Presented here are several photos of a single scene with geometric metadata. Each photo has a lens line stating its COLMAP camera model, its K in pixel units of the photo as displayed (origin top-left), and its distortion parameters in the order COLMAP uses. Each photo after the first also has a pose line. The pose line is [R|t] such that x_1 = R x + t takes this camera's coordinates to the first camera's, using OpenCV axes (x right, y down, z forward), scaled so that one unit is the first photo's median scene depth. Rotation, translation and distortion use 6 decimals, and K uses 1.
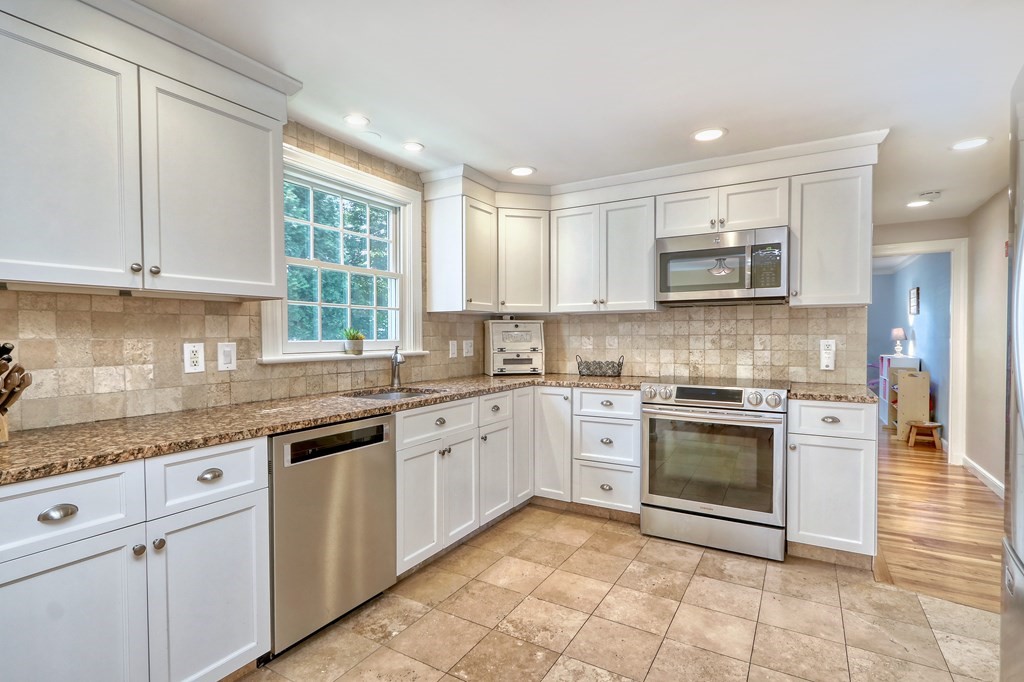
lens RADIAL K [[496.6, 0, 506.2], [0, 496.6, 342.1], [0, 0, 1]] dist [0.001535, -0.001859]
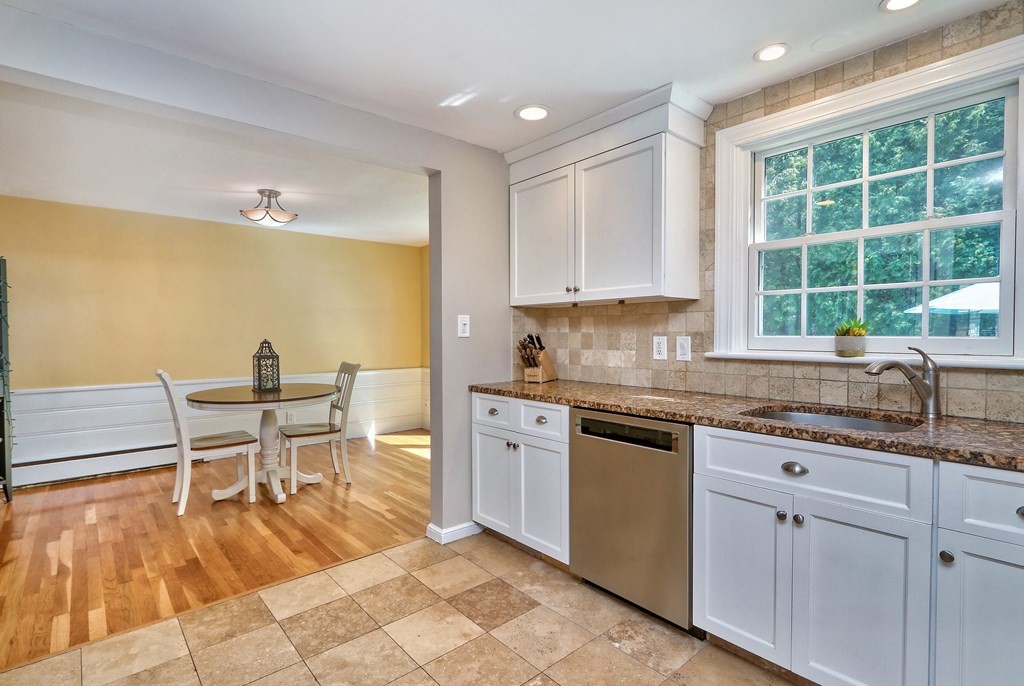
lens RADIAL K [[496.6, 0, 508.8], [0, 496.6, 343.7], [0, 0, 1]] dist [0.001535, -0.001859]
pose [[-0.308481, 0.027718, -0.950827, 0.614149], [-0.008044, 0.999464, 0.031745, -0.014258], [0.951197, 0.017441, -0.308092, 0.917910]]
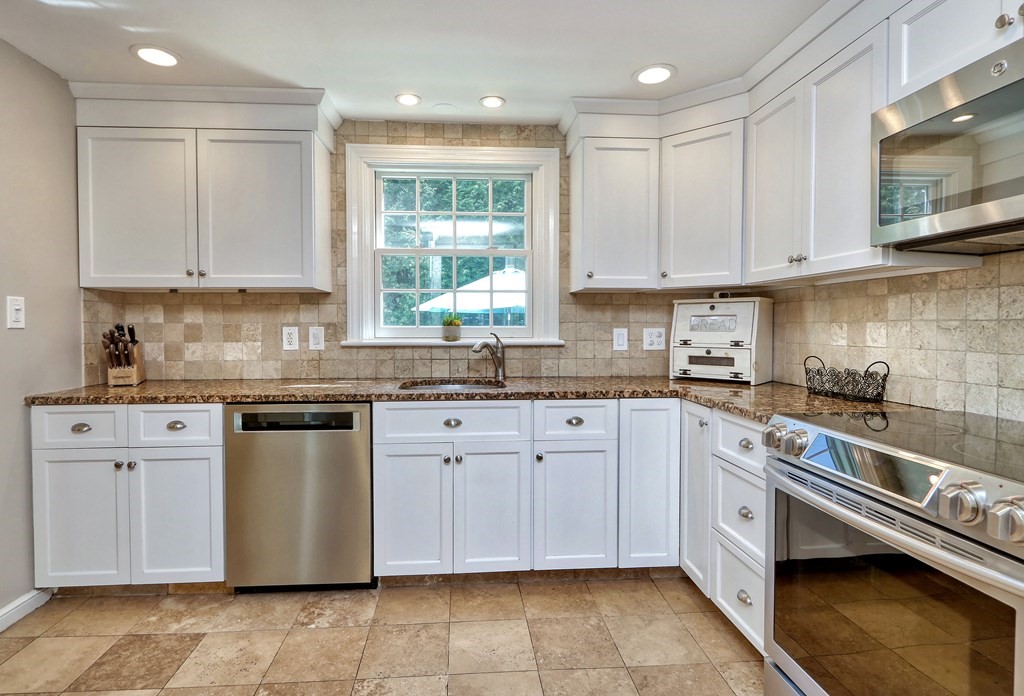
lens RADIAL K [[517.1, 0, 497.2], [0, 517.1, 335.2], [0, 0, 1]] dist [0.003424, -0.002705]
pose [[0.578709, 0.019779, -0.815295, 0.677581], [-0.012984, 0.999803, 0.015038, -0.003081], [0.815431, 0.001883, 0.578851, 0.597190]]
